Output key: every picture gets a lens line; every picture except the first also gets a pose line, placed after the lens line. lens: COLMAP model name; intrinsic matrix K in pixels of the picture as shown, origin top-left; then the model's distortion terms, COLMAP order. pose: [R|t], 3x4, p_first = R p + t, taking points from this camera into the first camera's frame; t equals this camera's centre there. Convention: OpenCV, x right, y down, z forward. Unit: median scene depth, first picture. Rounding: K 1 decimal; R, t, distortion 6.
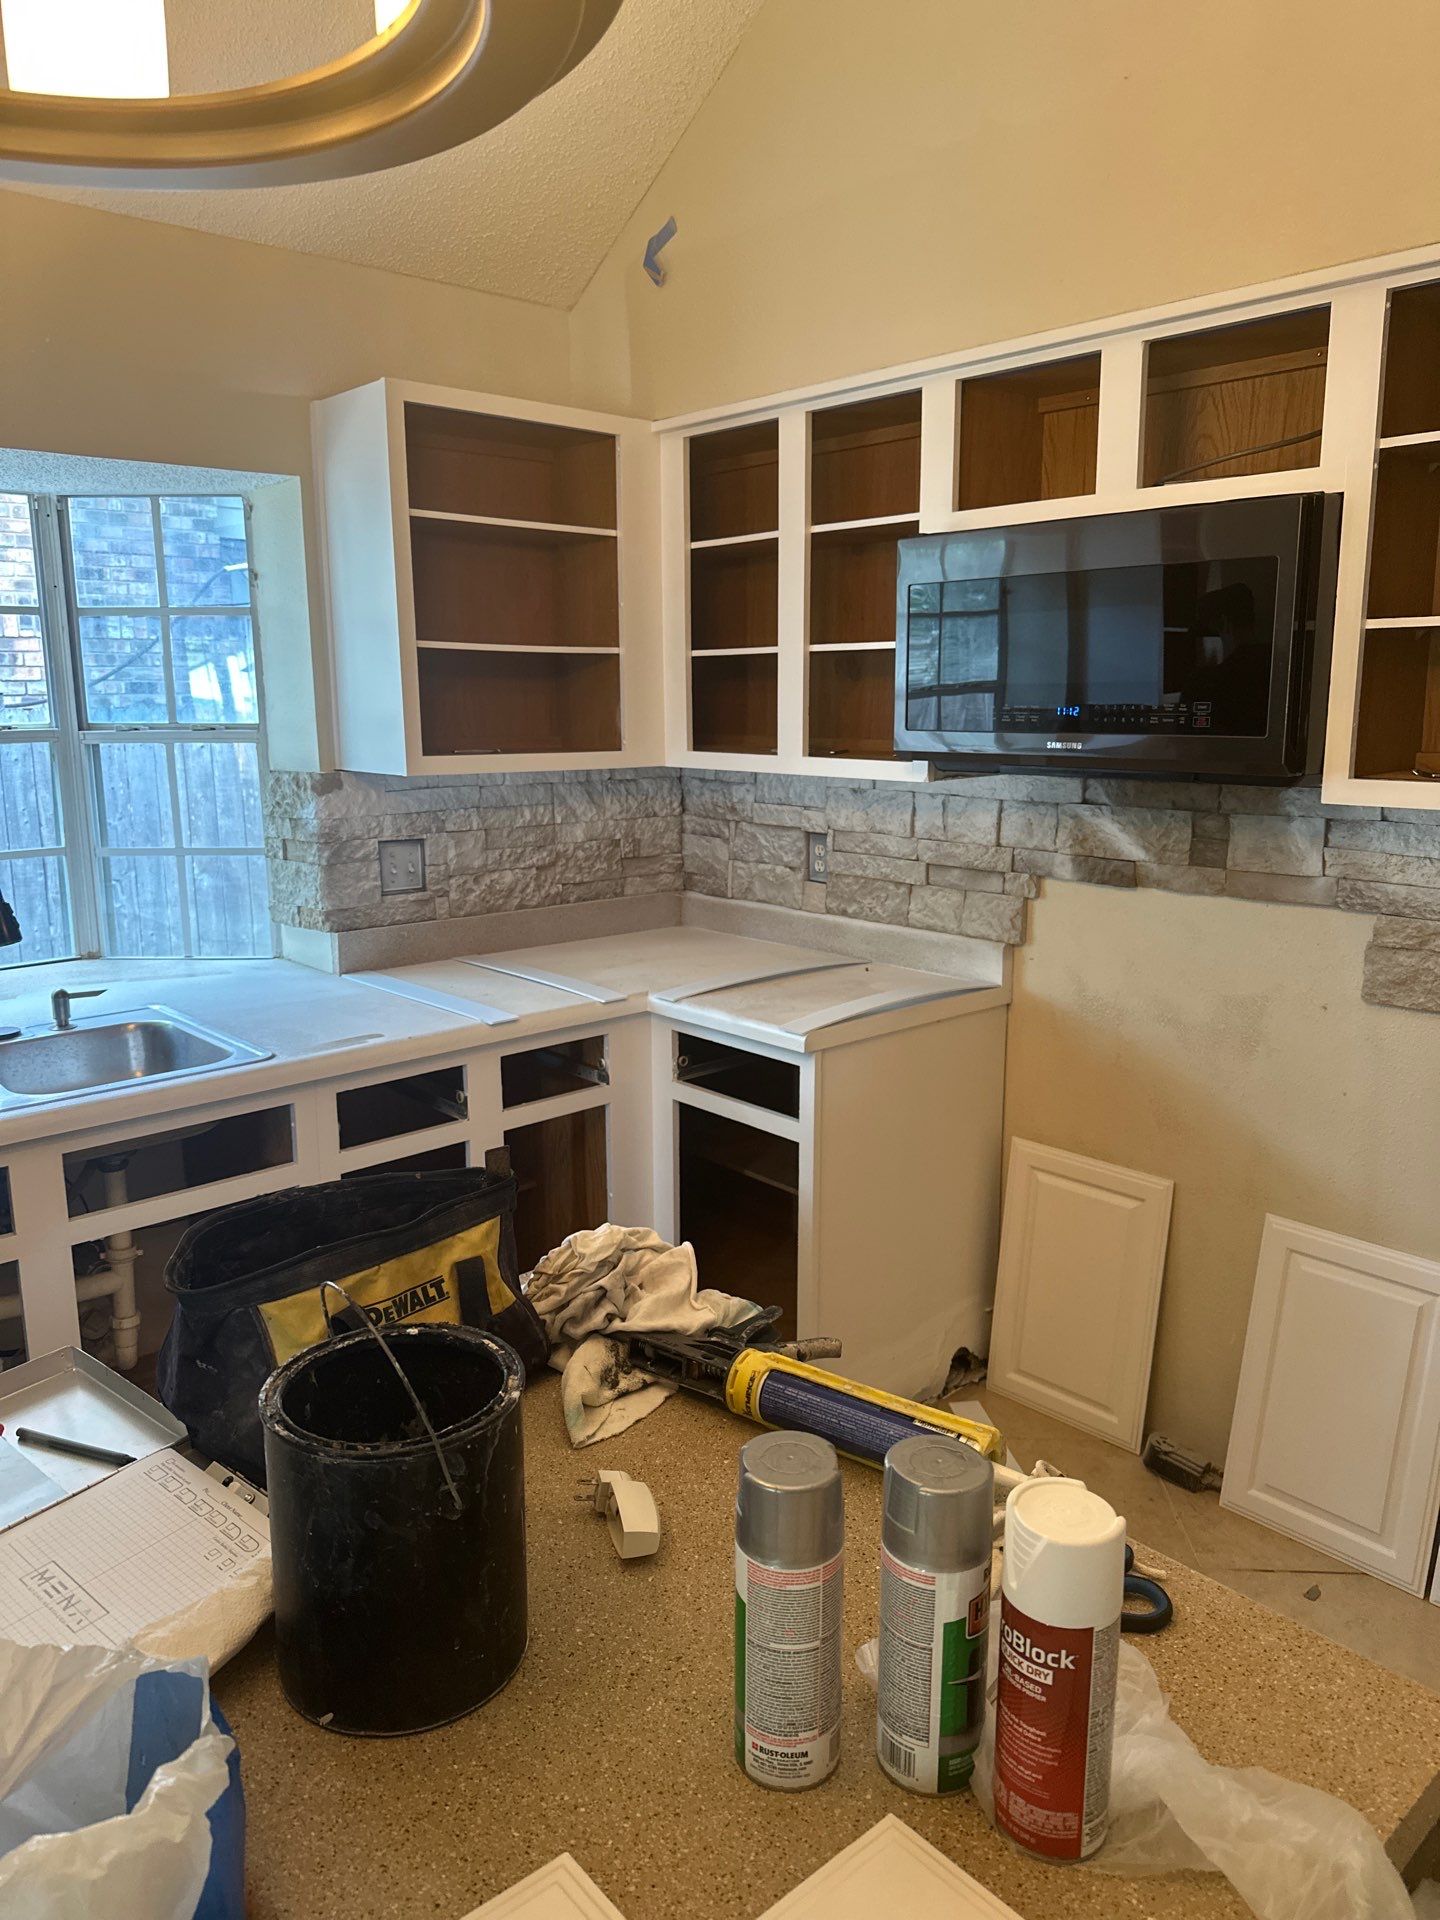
lens RADIAL K [[1292.4, 0, 720.0], [0, 1292.4, 960.0], [0, 0, 1]] dist [0.104138, -0.000307]
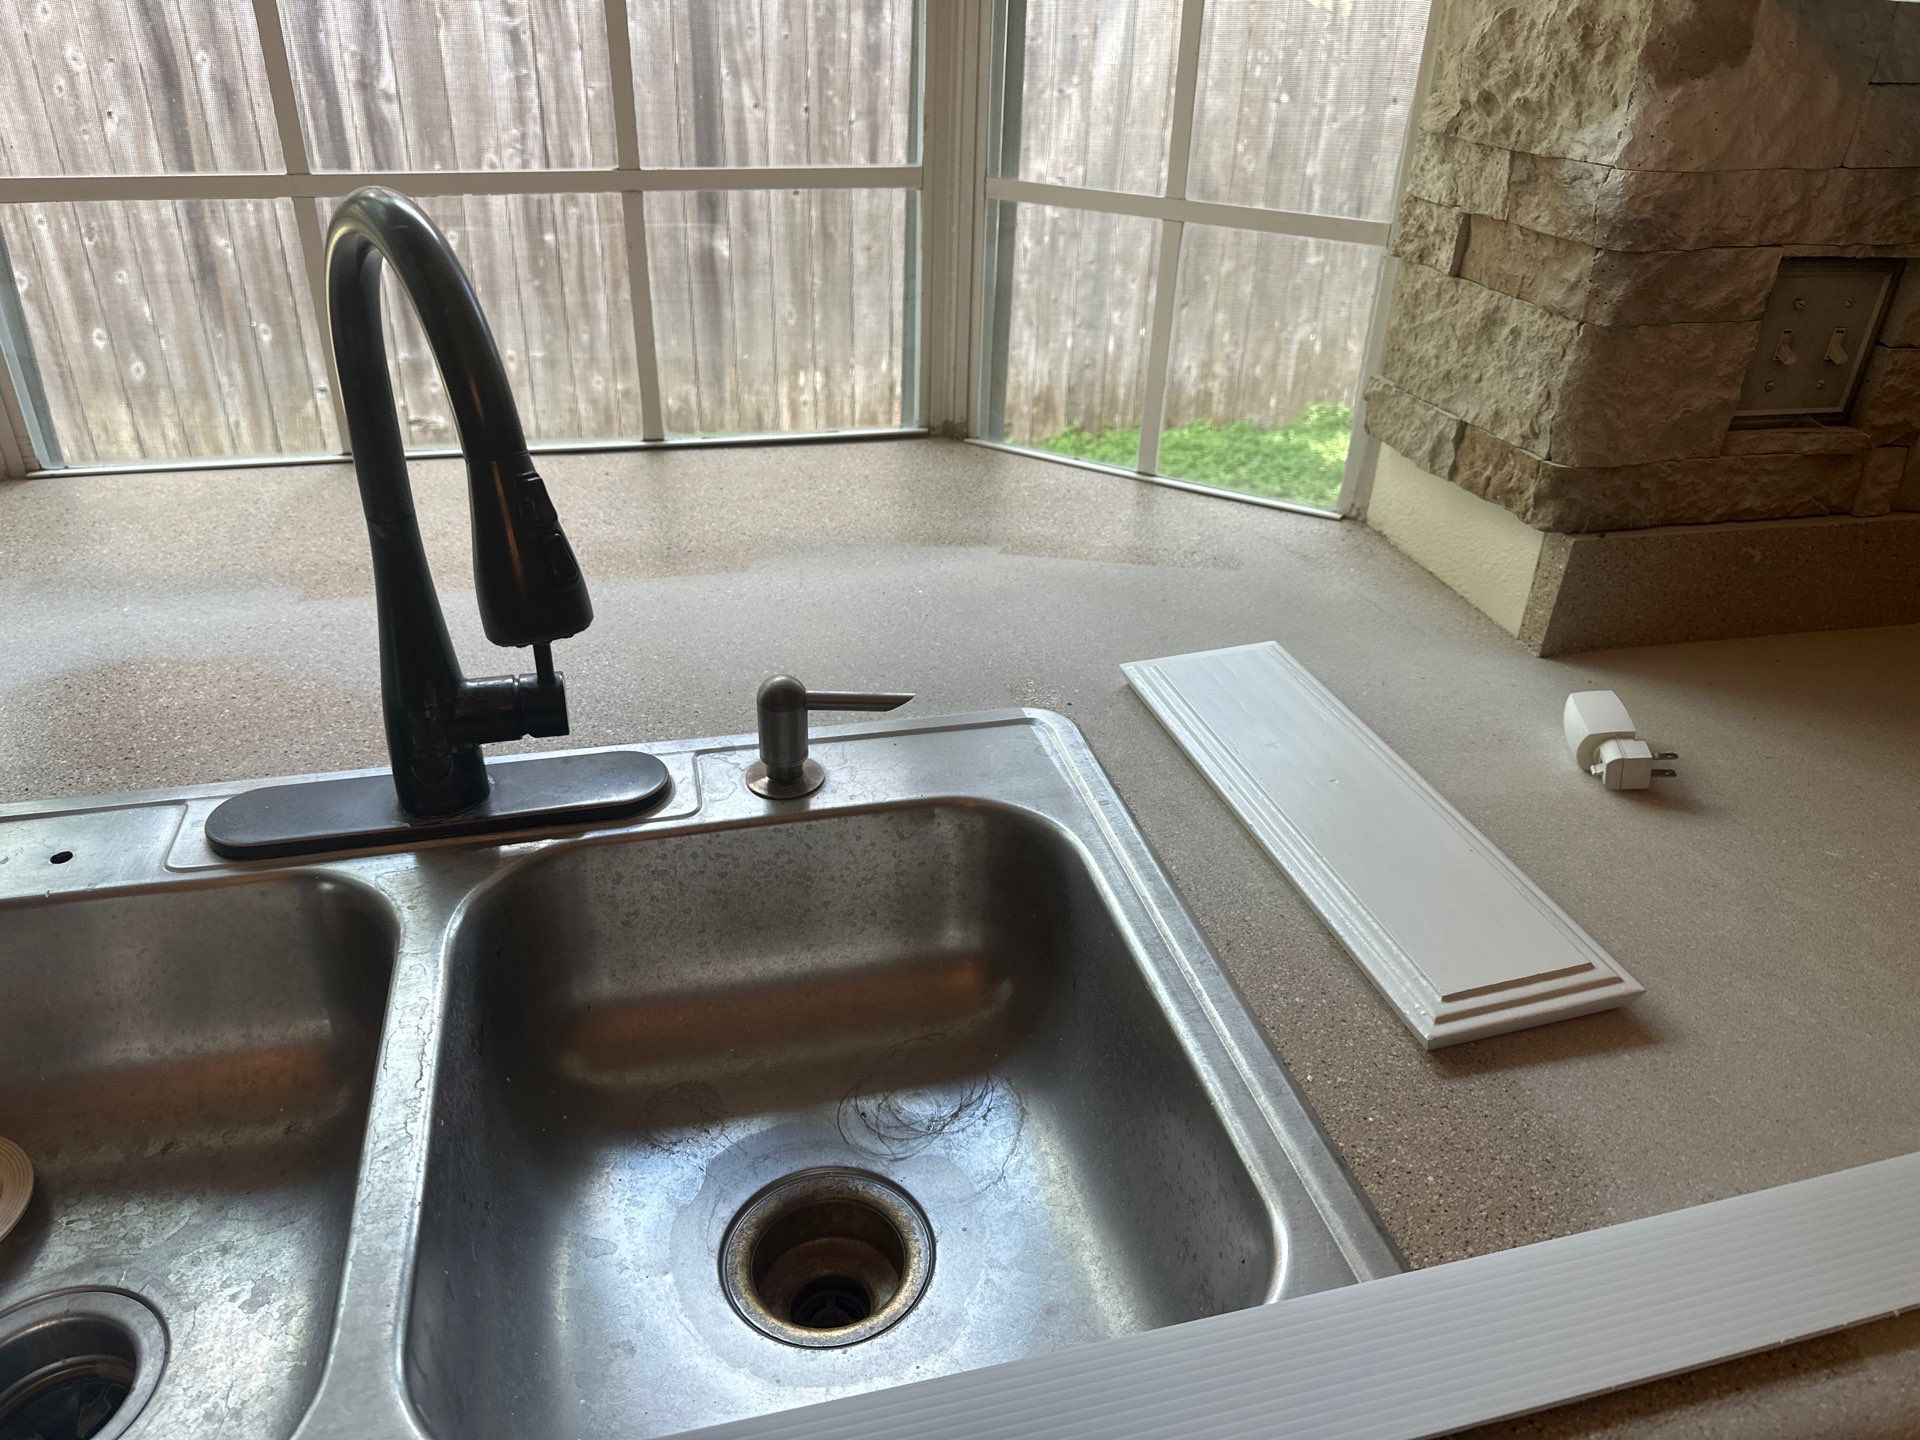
lens RADIAL K [[1383.9, 0, 960.0], [0, 1383.9, 720.0], [0, 0, 1]] dist [0.002640, 0.000838]
pose [[0.877502, 0.267718, -0.397891, -0.266067], [-0.133352, 0.933170, 0.333783, -0.070799], [0.460659, -0.239836, 0.854560, 0.590844]]
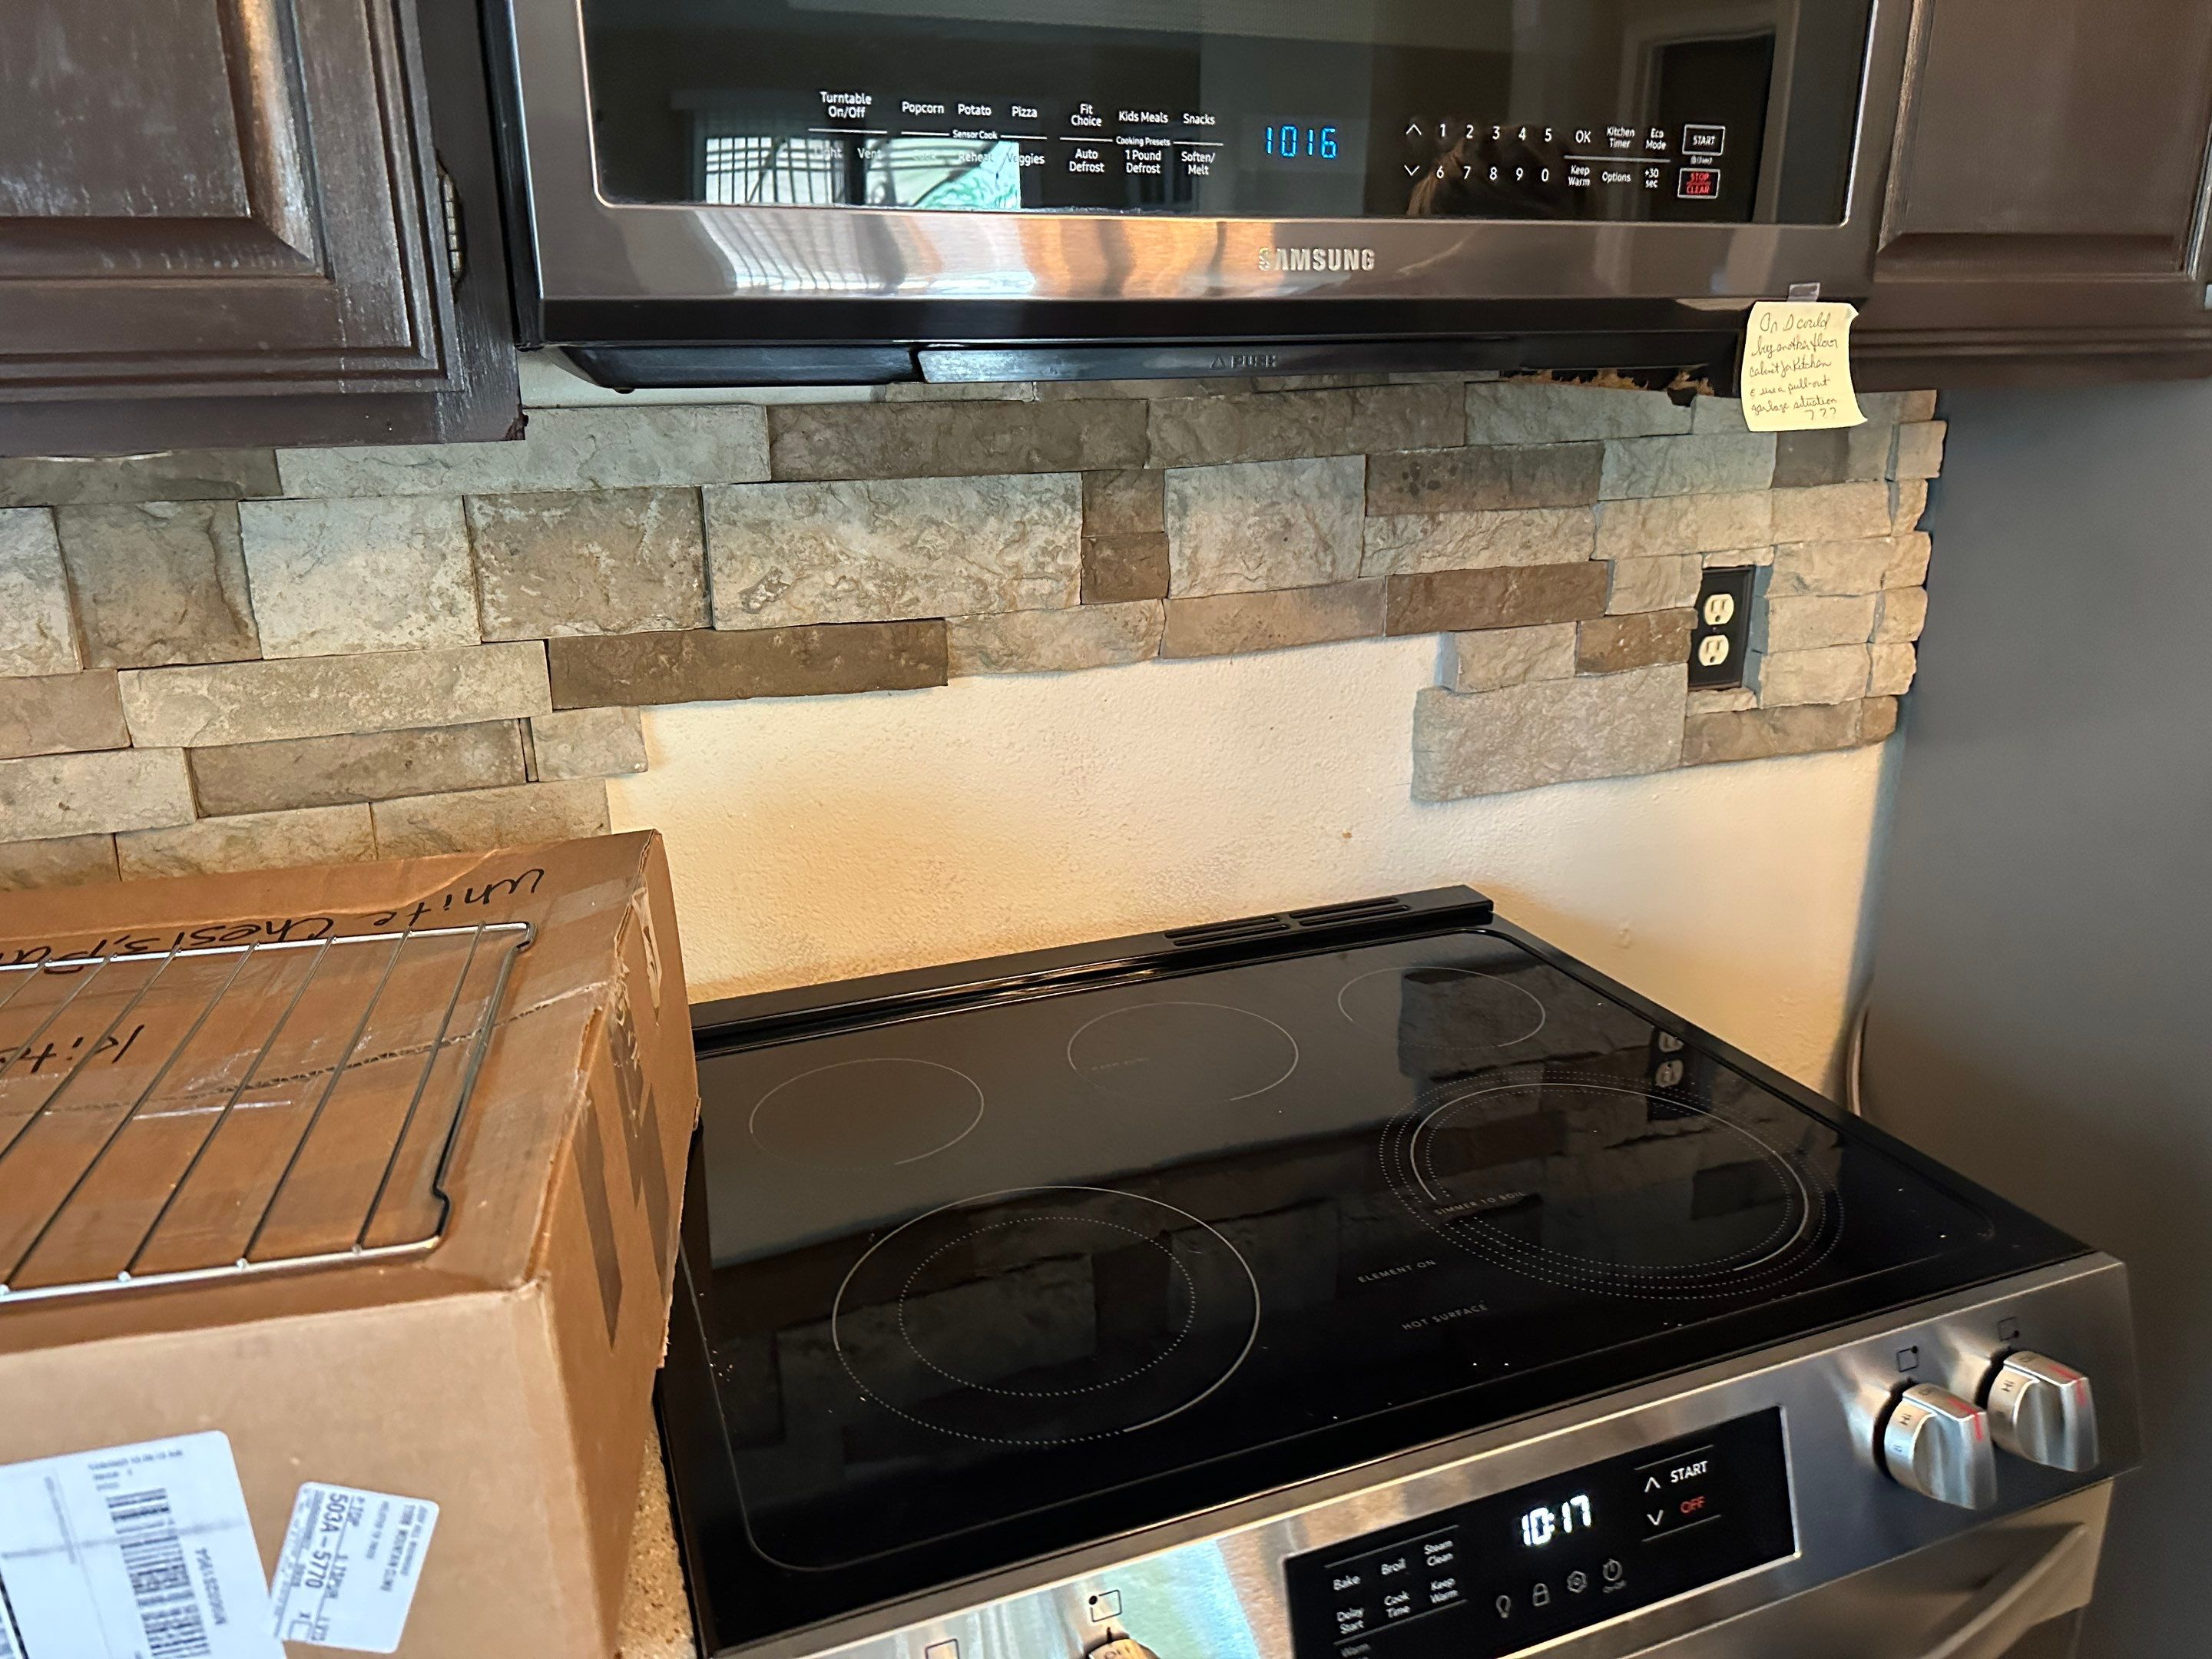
lens RADIAL K [[1550.4, 0, 1117.3], [0, 1550.4, 849.5], [0, 0, 1]] dist [0.038917, -0.052856]
pose [[0.348278, -0.295425, 0.889621, -0.081140], [0.196350, 0.950978, 0.238931, -0.092412], [-0.916596, 0.091462, 0.389211, 0.651902]]
